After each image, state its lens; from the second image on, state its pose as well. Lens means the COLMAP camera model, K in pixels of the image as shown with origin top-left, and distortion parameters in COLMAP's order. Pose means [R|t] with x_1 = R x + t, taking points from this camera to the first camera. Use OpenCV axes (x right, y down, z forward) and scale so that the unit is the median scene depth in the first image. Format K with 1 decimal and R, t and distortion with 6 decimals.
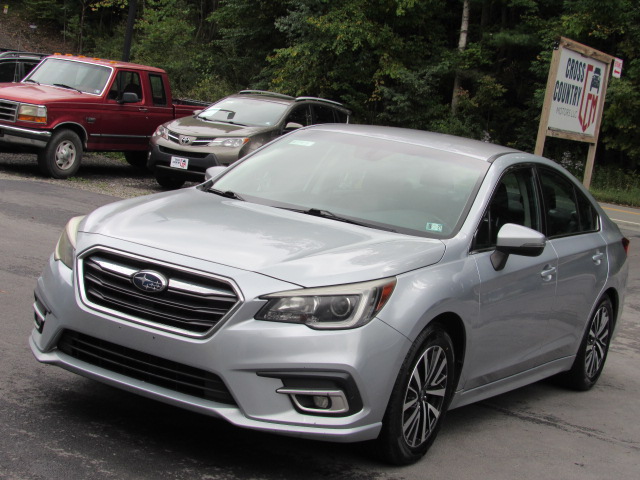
lens RADIAL K [[1215.4, 0, 317.2], [0, 1215.4, 242.6], [0, 0, 1]] dist [-0.140988, 0.000000]
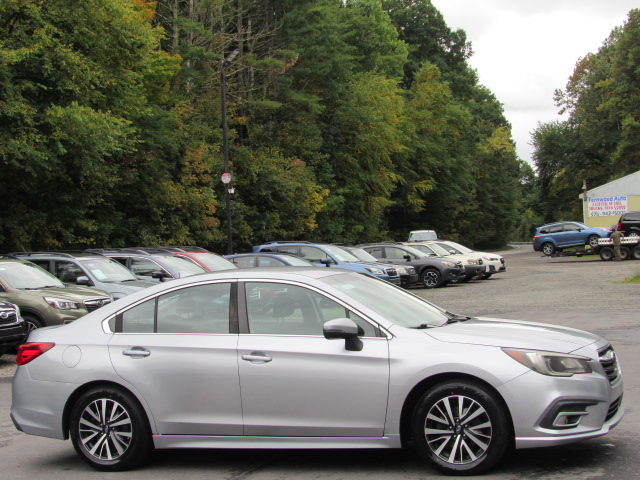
lens RADIAL K [[1215.4, 0, 320.6], [0, 1215.4, 246.9], [0, 0, 1]] dist [-0.140988, 0.000000]
pose [[-0.171139, -0.140746, 0.975142, -1.569824], [0.130879, 0.977725, 0.164088, -0.419078], [-0.976515, 0.155708, -0.148907, 1.481226]]
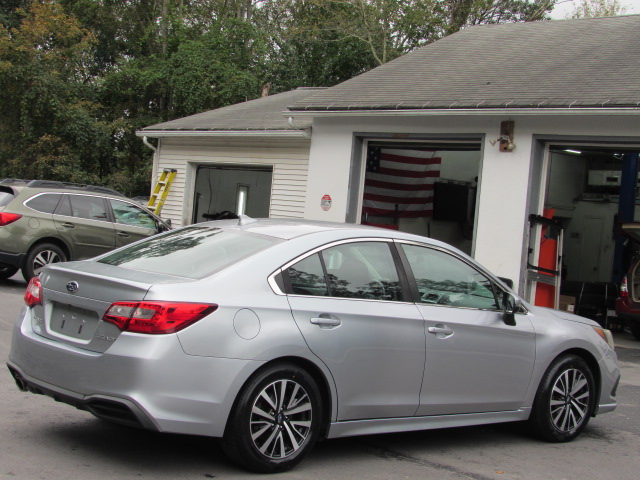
lens RADIAL K [[1215.4, 0, 308.4], [0, 1215.4, 256.8], [0, 0, 1]] dist [-0.140988, 0.000000]
pose [[-0.912224, -0.250692, 0.324038, -0.342933], [-0.195674, 0.961490, 0.193000, -0.360101], [-0.359943, 0.112653, -0.926148, 2.717835]]
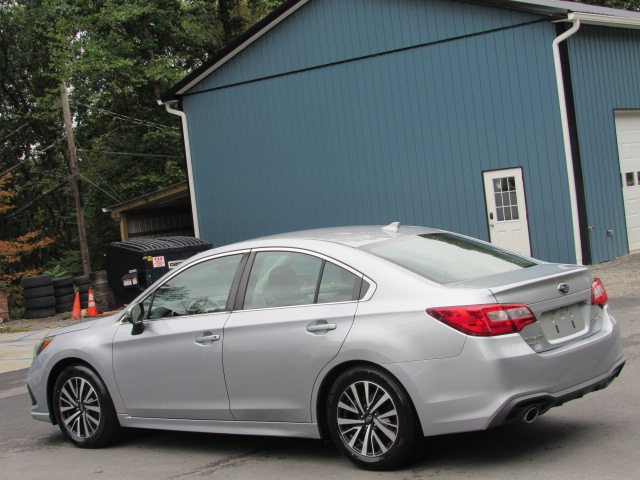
lens RADIAL K [[1215.4, 0, 314.0], [0, 1215.4, 244.5], [0, 0, 1]] dist [-0.140988, 0.000000]
pose [[-0.183325, -0.108871, -0.977005, 1.663468], [-0.026484, 0.994035, -0.105799, 0.068515], [0.982695, 0.006480, -0.185115, 1.597268]]
